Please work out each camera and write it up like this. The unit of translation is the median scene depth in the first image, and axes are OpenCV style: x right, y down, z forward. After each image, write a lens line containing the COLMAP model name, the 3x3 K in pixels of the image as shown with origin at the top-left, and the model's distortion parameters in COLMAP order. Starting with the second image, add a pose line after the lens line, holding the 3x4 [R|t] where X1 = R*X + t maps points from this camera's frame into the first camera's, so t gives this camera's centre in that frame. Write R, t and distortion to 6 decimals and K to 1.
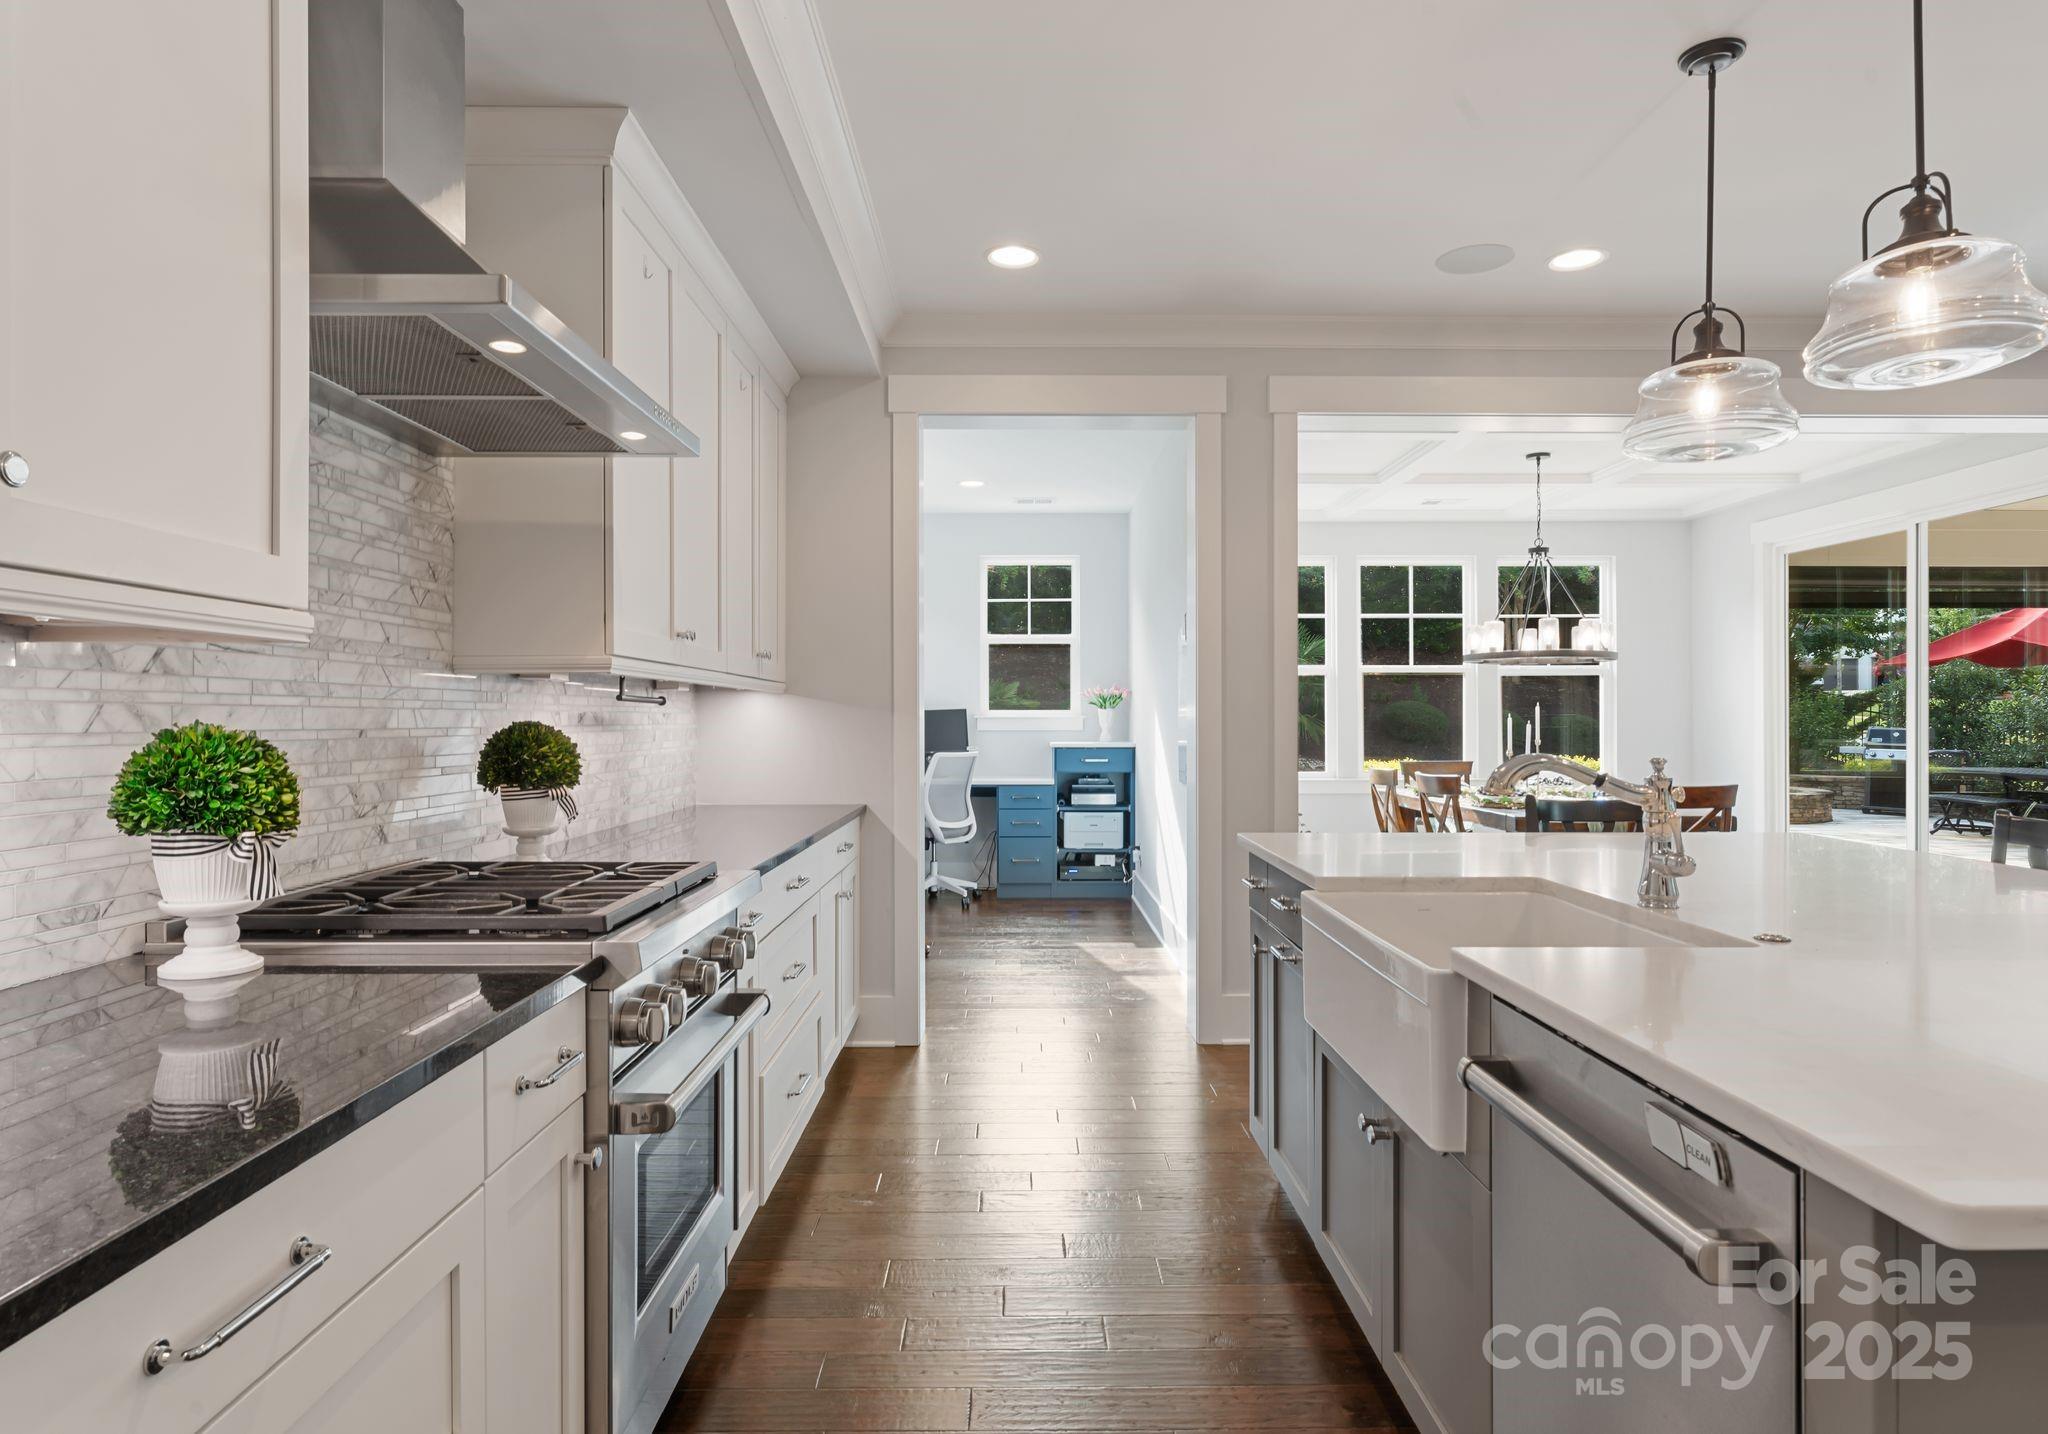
lens RADIAL K [[1159.9, 0, 1024.0], [0, 1159.9, 717.0], [0, 0, 1]] dist [-0.003806, -0.001217]
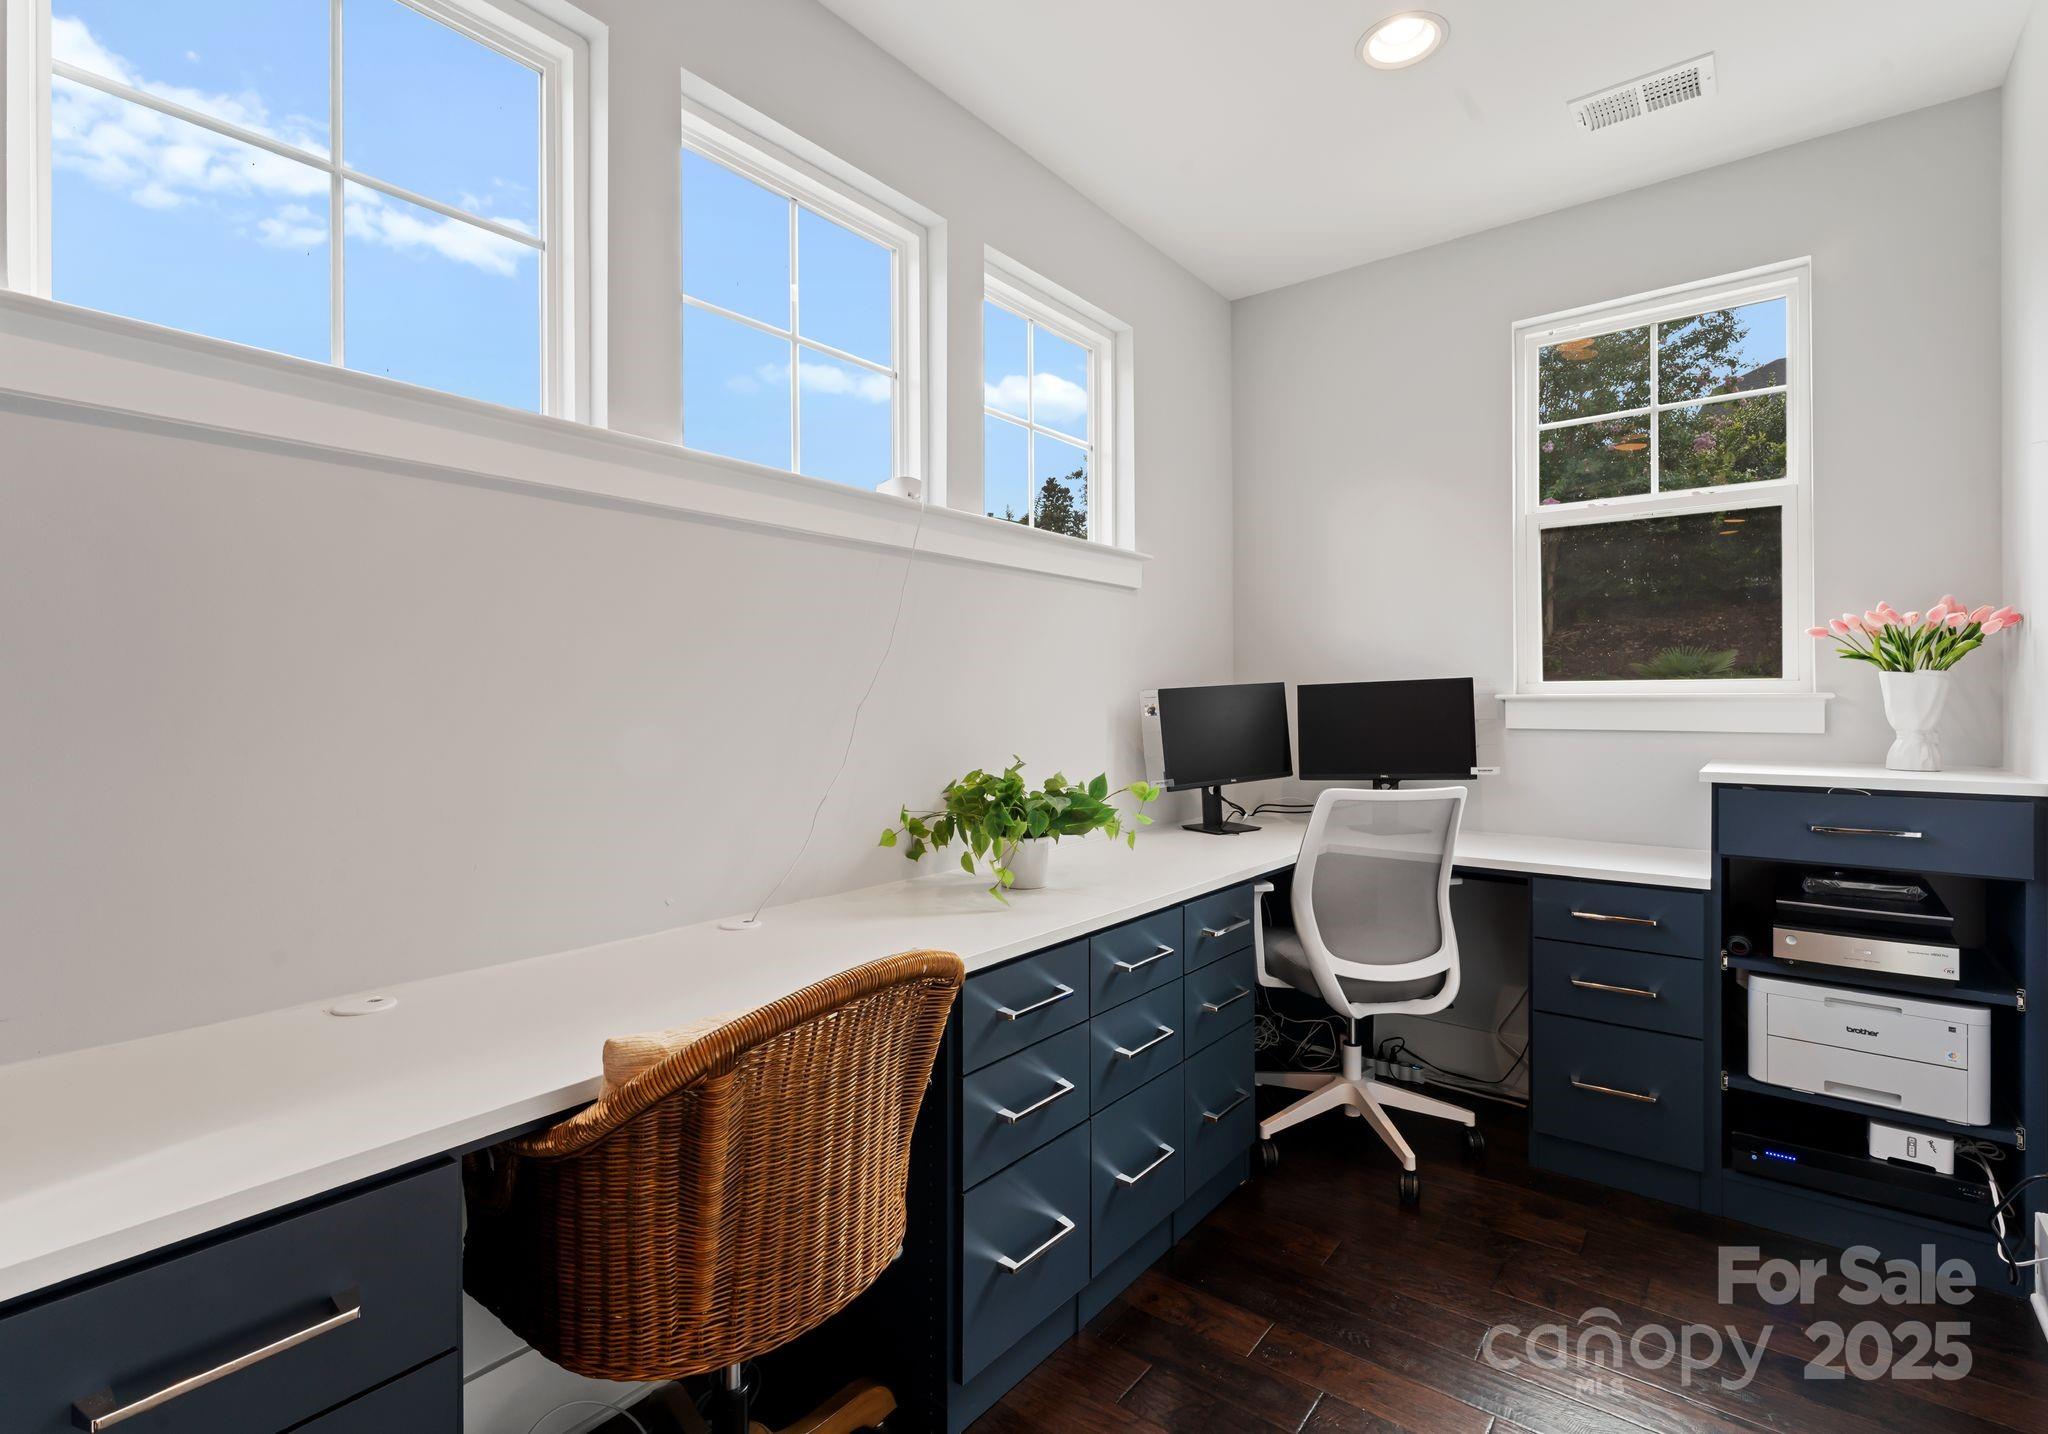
lens RADIAL K [[960.3, 0, 1024.5], [0, 960.3, 700.3], [0, 0, 1]] dist [0.000605, 0.000114]
pose [[0.780951, -0.000217, -0.624592, 0.044633], [-0.000699, 0.999999, -0.001221, 0.001717], [0.624592, 0.001390, 0.780950, 0.637343]]
